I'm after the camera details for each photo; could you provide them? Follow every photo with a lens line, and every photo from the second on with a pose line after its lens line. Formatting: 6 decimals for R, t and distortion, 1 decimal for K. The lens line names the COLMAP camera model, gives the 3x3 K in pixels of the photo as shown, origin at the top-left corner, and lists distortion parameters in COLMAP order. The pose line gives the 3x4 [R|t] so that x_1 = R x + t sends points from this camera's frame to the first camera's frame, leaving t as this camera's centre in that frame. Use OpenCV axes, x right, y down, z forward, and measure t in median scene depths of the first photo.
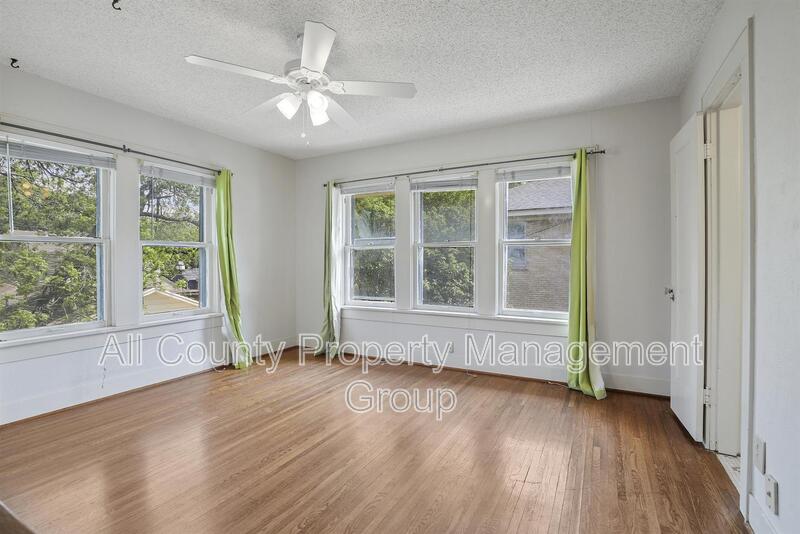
lens RADIAL K [[369.6, 0, 401.0], [0, 369.6, 268.2], [0, 0, 1]] dist [0.000054, 0.000032]
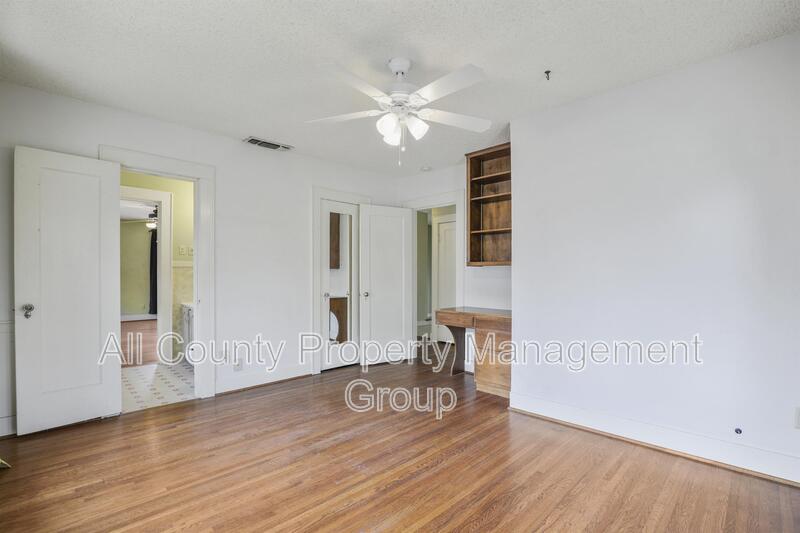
lens RADIAL K [[369.6, 0, 399.6], [0, 369.6, 270.7], [0, 0, 1]] dist [0.000054, 0.000032]
pose [[-0.952729, 0.003559, 0.303801, -0.545113], [0.003470, 0.999994, -0.000833, -0.031552], [-0.303802, 0.000261, -0.952735, 1.916810]]
